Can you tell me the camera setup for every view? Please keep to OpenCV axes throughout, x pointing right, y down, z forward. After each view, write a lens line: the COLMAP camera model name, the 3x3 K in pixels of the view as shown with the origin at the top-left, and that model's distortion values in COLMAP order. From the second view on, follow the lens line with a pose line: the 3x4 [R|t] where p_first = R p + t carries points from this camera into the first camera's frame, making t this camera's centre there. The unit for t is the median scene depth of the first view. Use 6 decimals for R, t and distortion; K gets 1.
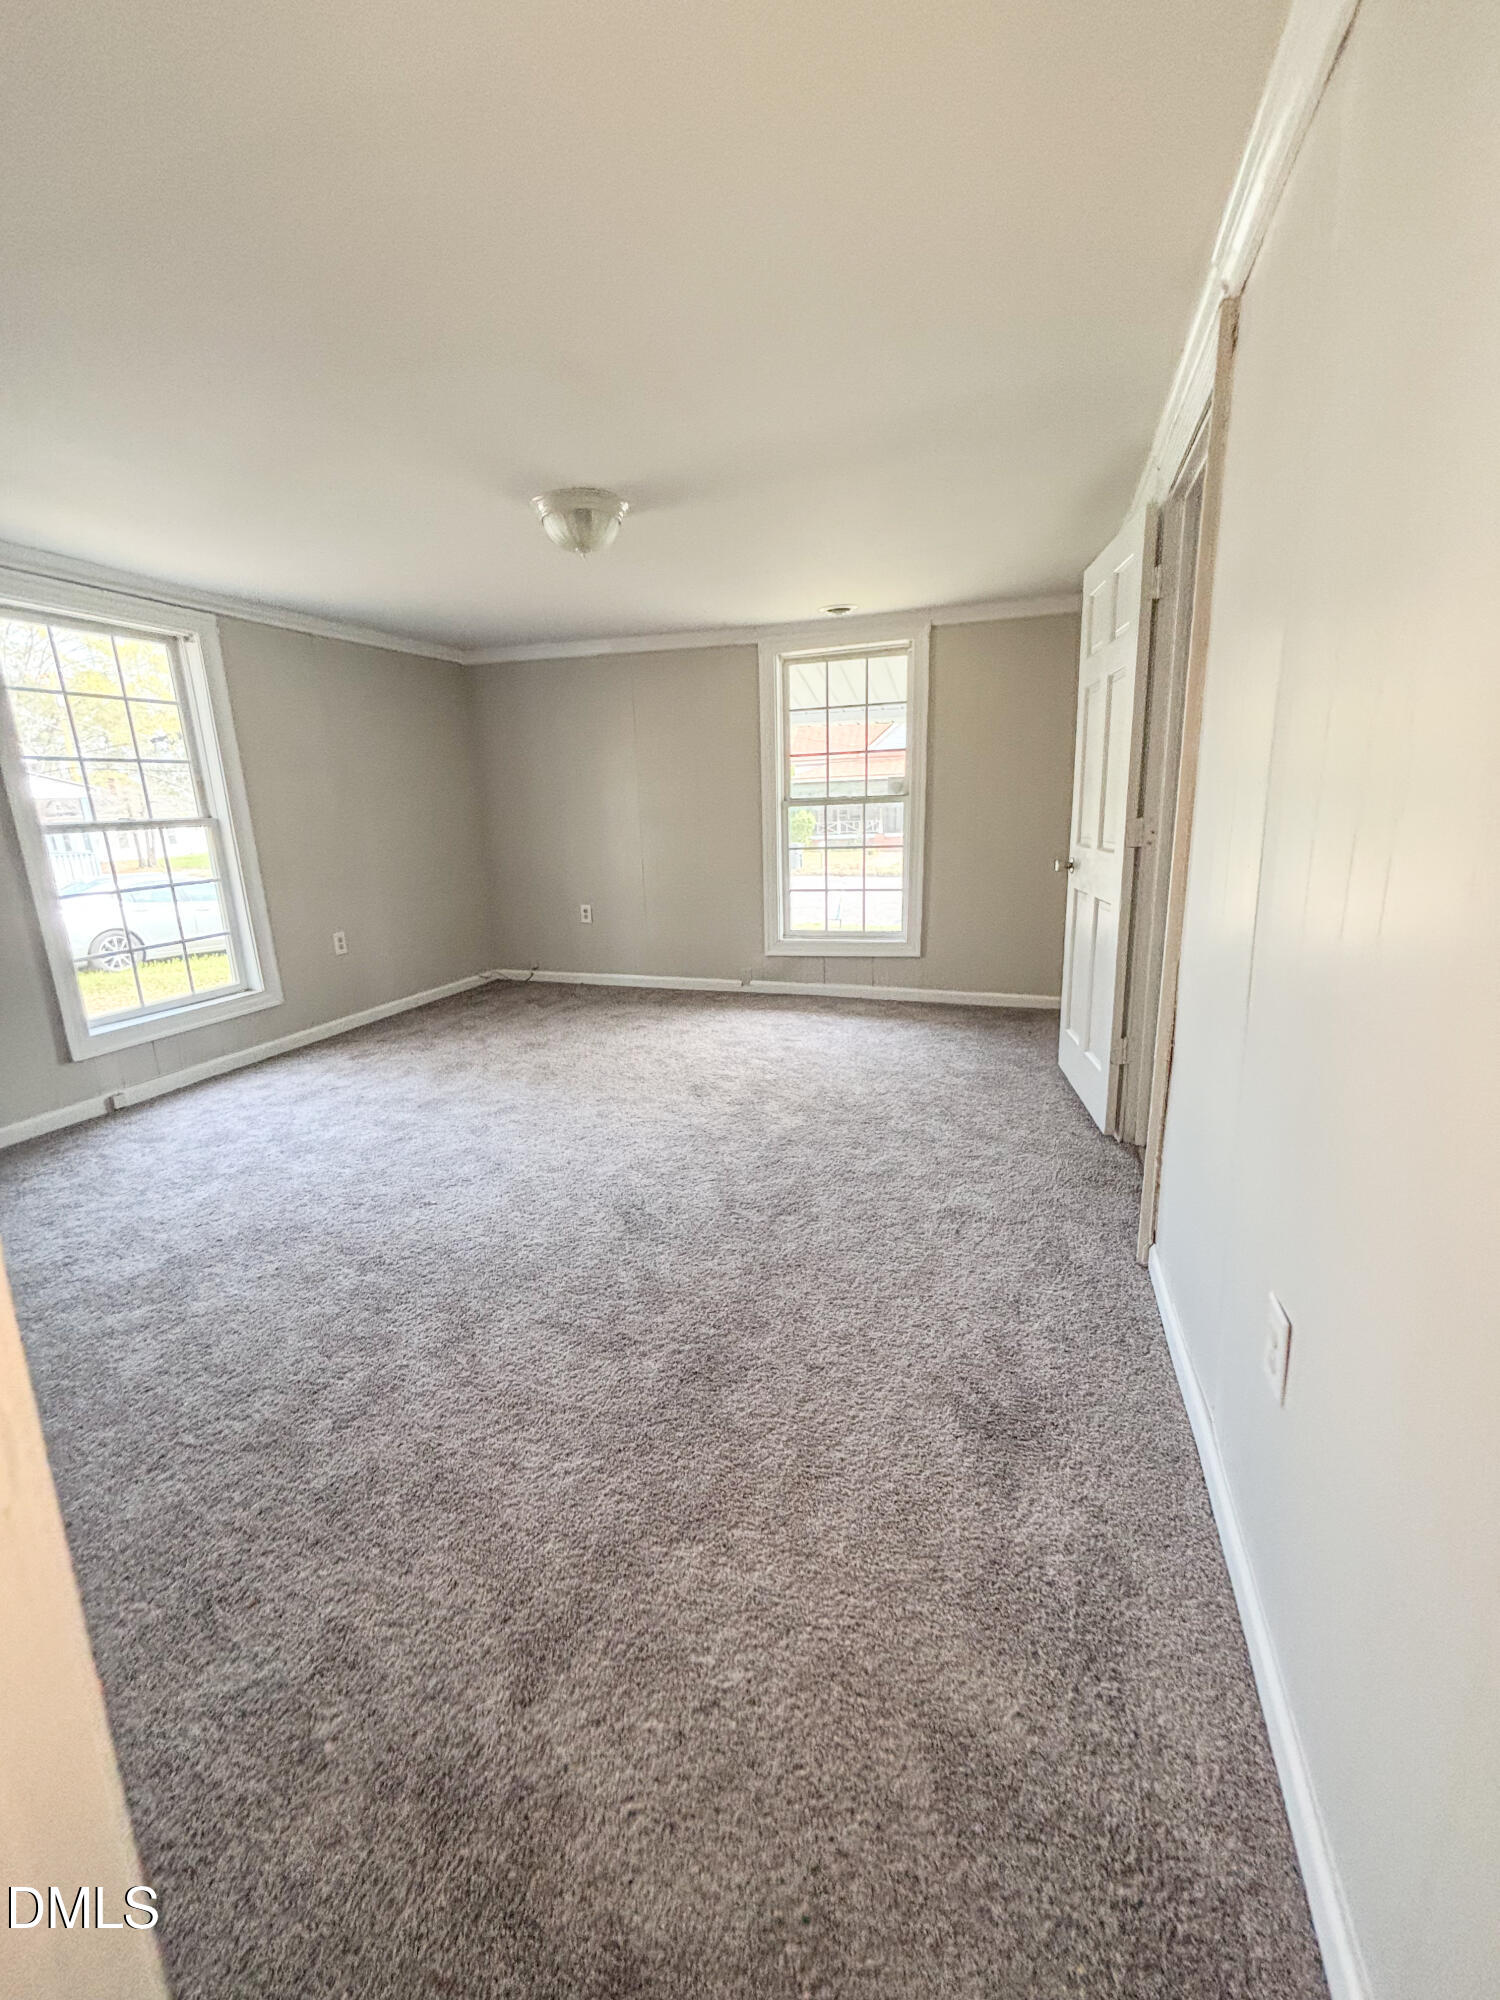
lens RADIAL K [[791.7, 0, 750.8], [0, 791.7, 997.2], [0, 0, 1]] dist [0.000689, 0.000538]
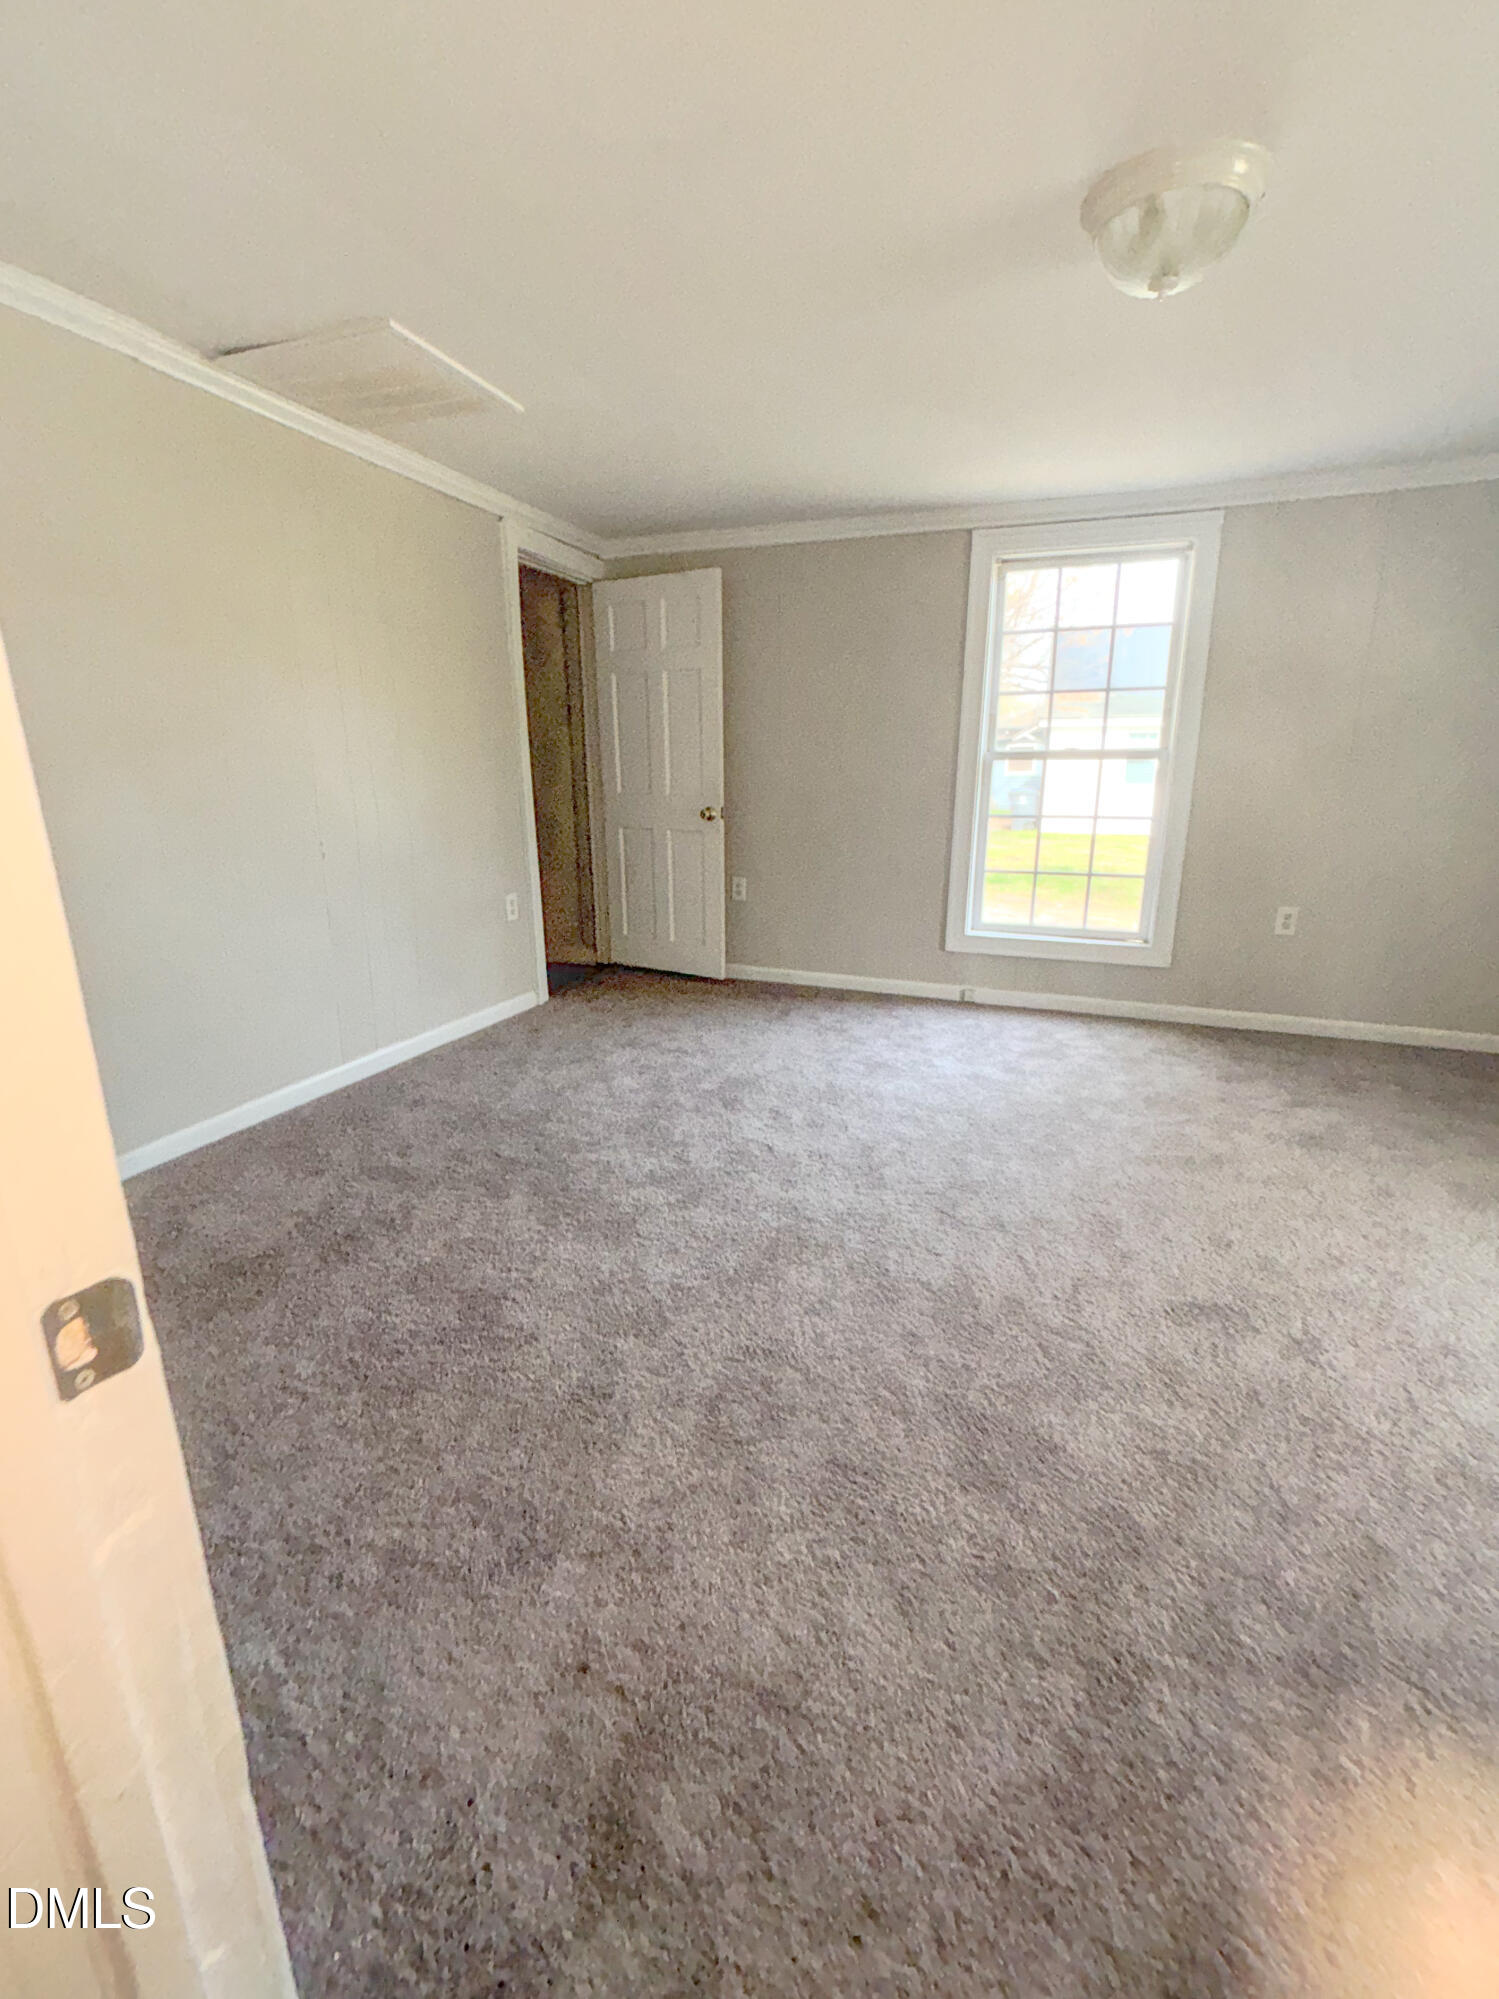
lens RADIAL K [[866.6, 0, 772.1], [0, 866.6, 996.2], [0, 0, 1]] dist [0.015571, -0.000233]
pose [[-0.014989, 0.302083, -0.953164, 0.447467], [-0.237981, 0.924799, 0.296835, -0.188328], [0.971154, 0.231284, 0.058028, 0.688574]]
